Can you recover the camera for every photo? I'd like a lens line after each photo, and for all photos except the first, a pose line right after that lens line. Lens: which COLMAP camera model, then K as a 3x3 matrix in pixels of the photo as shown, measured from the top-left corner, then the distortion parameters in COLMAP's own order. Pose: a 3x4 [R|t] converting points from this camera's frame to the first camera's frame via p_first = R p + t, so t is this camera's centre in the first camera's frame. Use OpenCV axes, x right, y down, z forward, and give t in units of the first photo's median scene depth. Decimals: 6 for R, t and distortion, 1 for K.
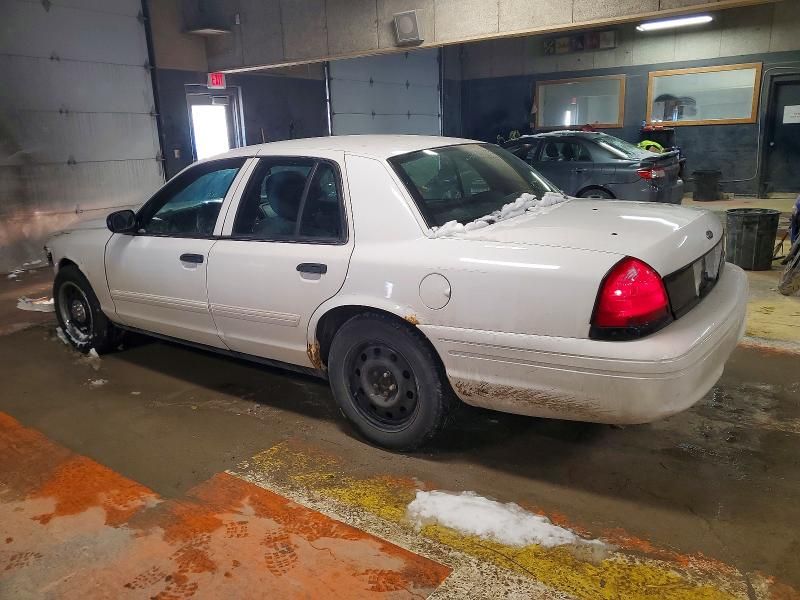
lens RADIAL K [[637.8, 0, 400.1], [0, 637.8, 303.4], [0, 0, 1]] dist [0.014295, 0.011162]
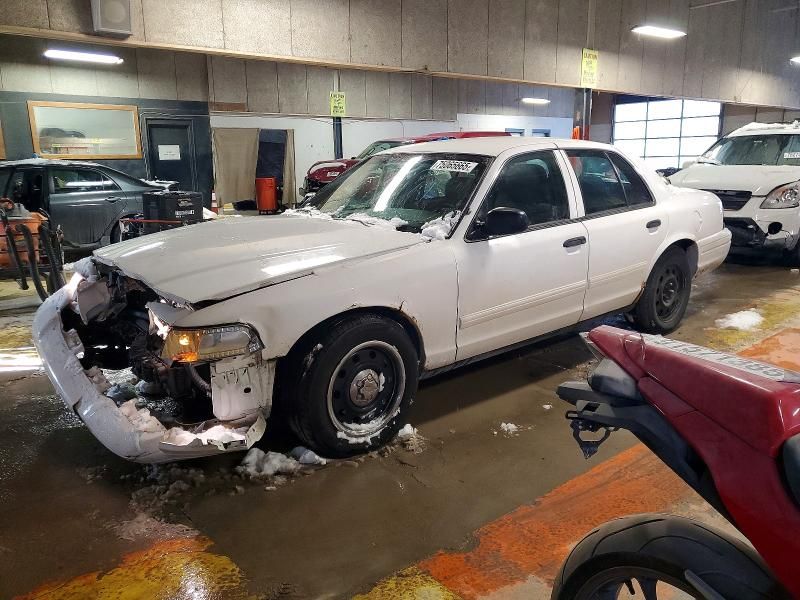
lens RADIAL K [[637.8, 0, 395.3], [0, 637.8, 296.9], [0, 0, 1]] dist [0.014295, 0.011162]
pose [[0.212127, -0.172675, 0.961866, -0.729304], [0.258131, 0.959209, 0.115271, -0.093173], [-0.942534, 0.223835, 0.248047, 0.536513]]
